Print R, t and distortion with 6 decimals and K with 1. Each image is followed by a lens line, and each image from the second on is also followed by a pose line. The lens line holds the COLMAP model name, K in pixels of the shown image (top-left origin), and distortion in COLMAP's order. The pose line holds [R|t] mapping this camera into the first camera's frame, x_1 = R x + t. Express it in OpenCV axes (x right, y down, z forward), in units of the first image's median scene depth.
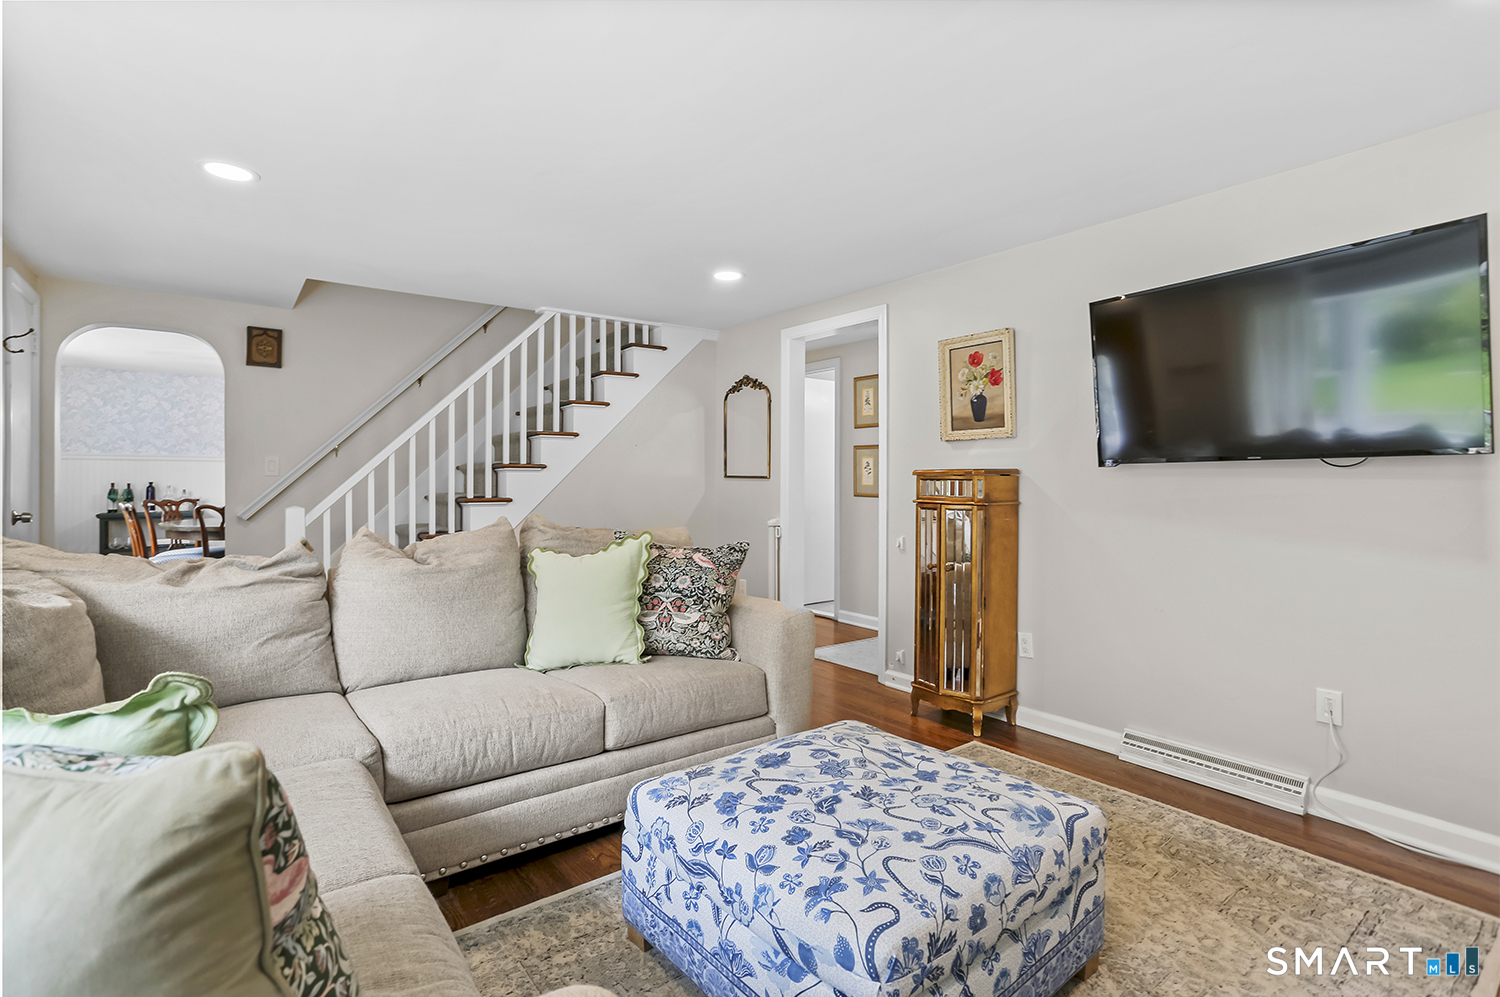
lens RADIAL K [[719.5, 0, 750.9], [0, 719.5, 490.1], [0, 0, 1]] dist [-0.020823, 0.007243]
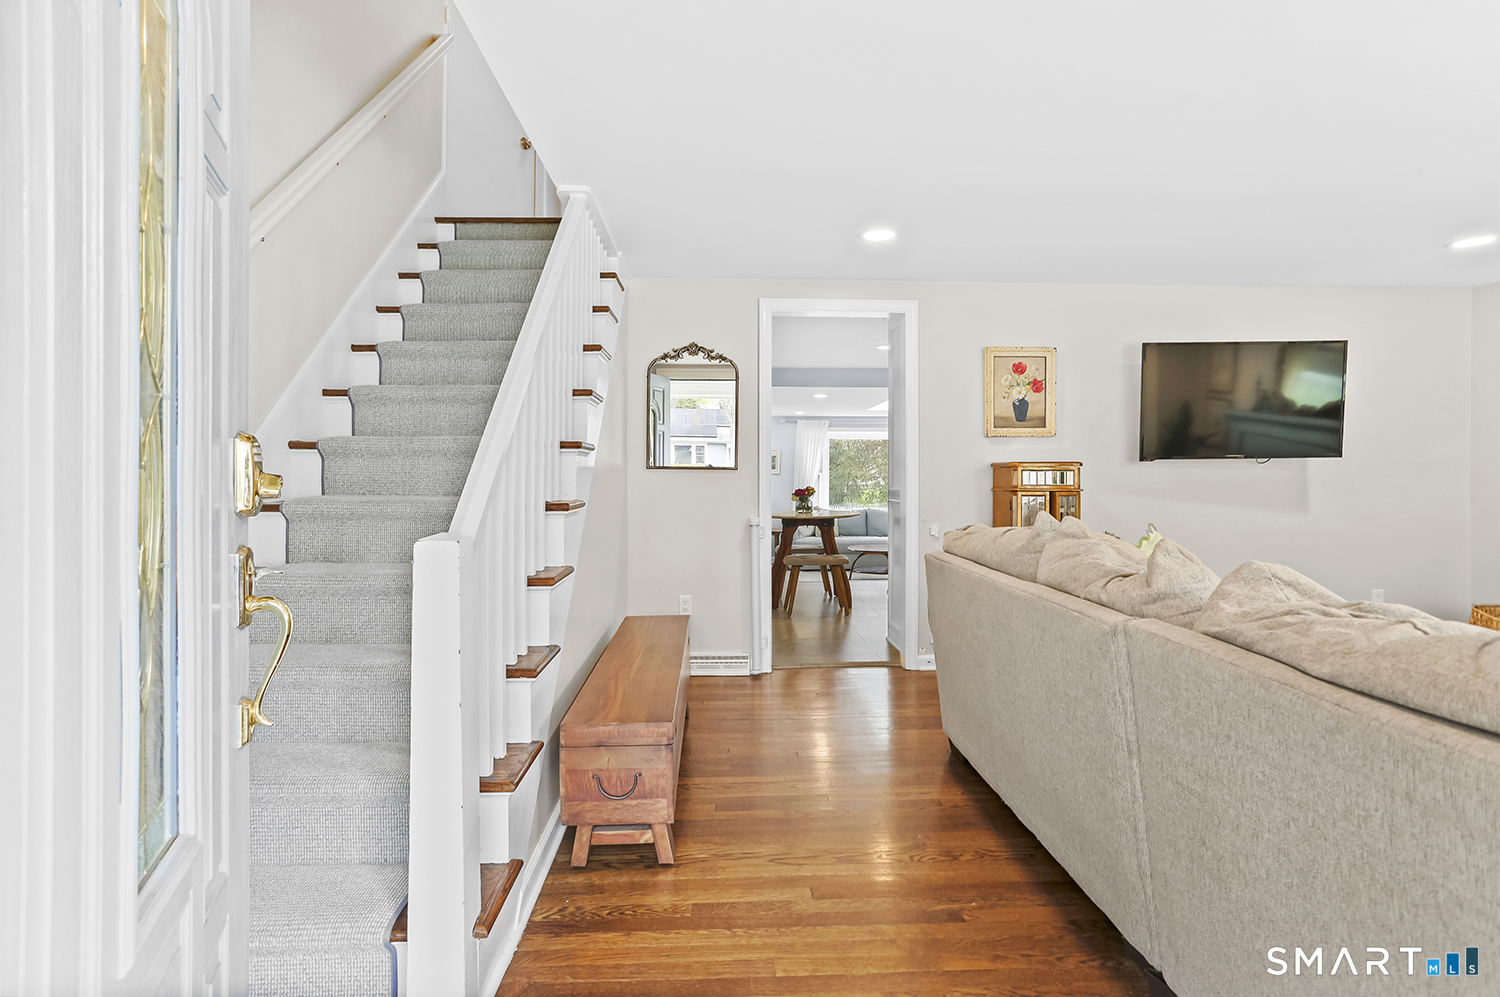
lens RADIAL K [[719.5, 0, 749.1], [0, 719.5, 489.9], [0, 0, 1]] dist [-0.020823, 0.007243]
pose [[0.577527, -0.012594, 0.816275, -0.902750], [0.013074, 0.999895, 0.006177, 0.003365], [-0.816267, 0.007105, 0.577631, 0.684615]]
